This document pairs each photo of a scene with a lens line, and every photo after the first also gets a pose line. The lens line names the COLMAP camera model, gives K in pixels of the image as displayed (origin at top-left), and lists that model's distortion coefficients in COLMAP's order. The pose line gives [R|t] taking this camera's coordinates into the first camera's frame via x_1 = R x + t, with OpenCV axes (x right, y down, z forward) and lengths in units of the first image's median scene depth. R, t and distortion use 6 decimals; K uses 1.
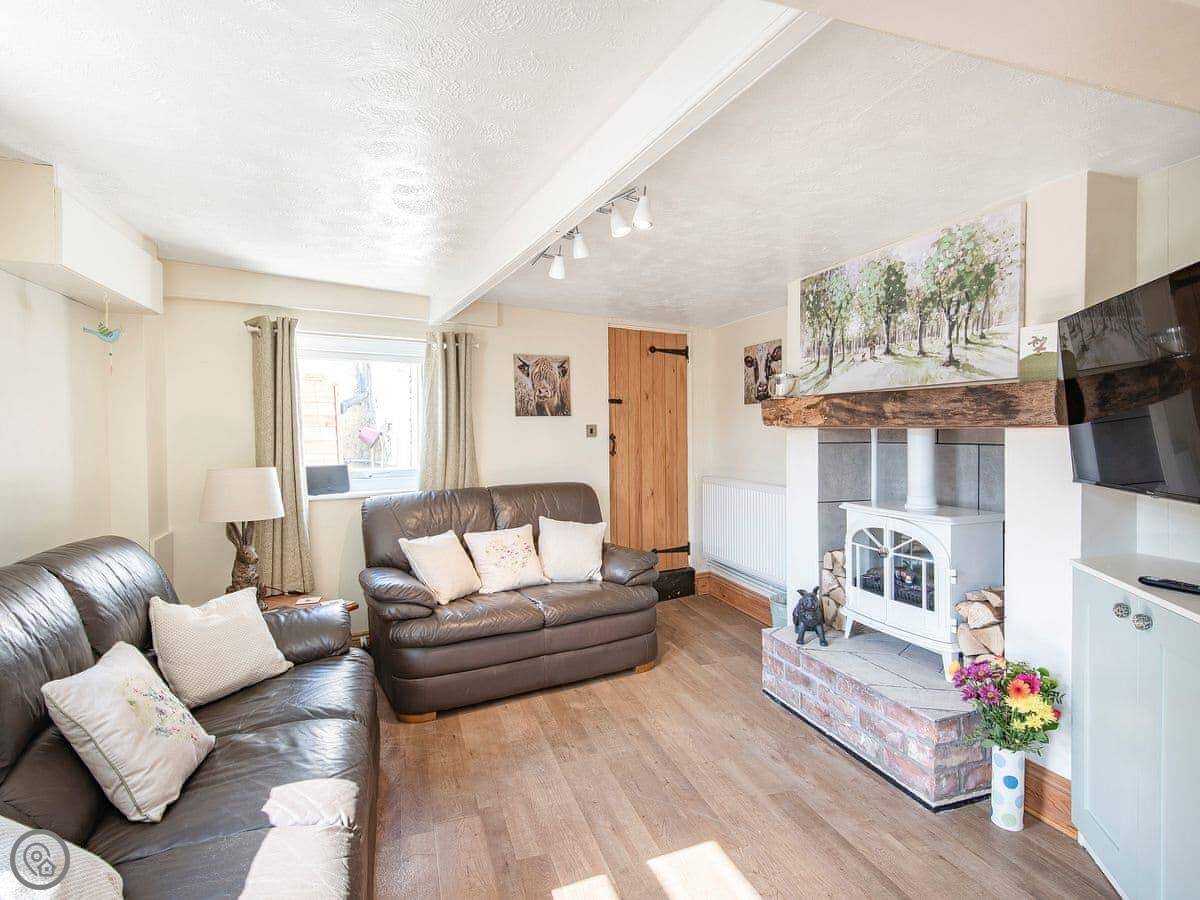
lens RADIAL K [[632.1, 0, 597.4], [0, 632.1, 440.2], [0, 0, 1]] dist [0.028586, -0.000533]
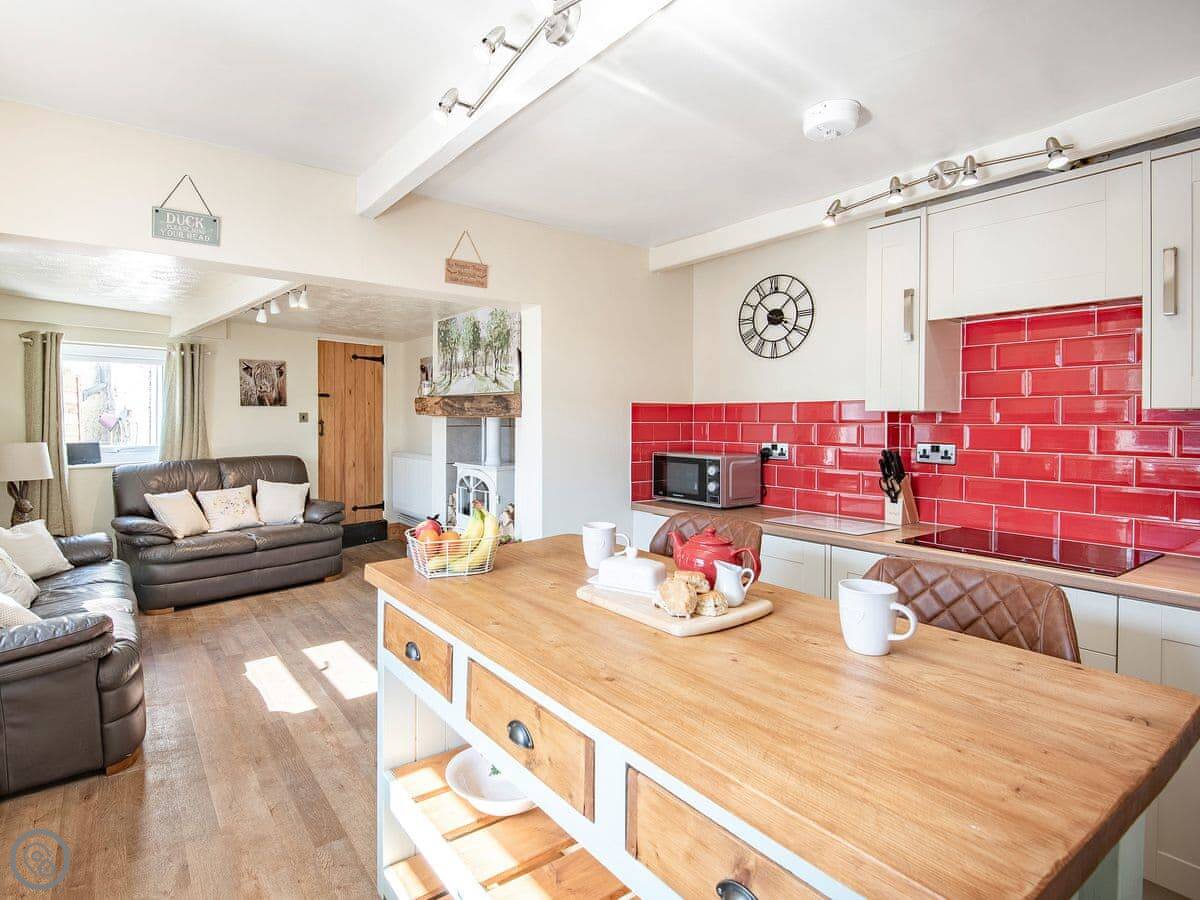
lens RADIAL K [[628.1, 0, 538.1], [0, 628.1, 416.9], [0, 0, 1]] dist [0.001660, -0.016720]
pose [[0.960272, 0.006665, 0.278985, 0.122928], [-0.002130, 0.999861, -0.016557, 0.006811], [-0.279056, 0.015305, 0.960153, -0.527365]]
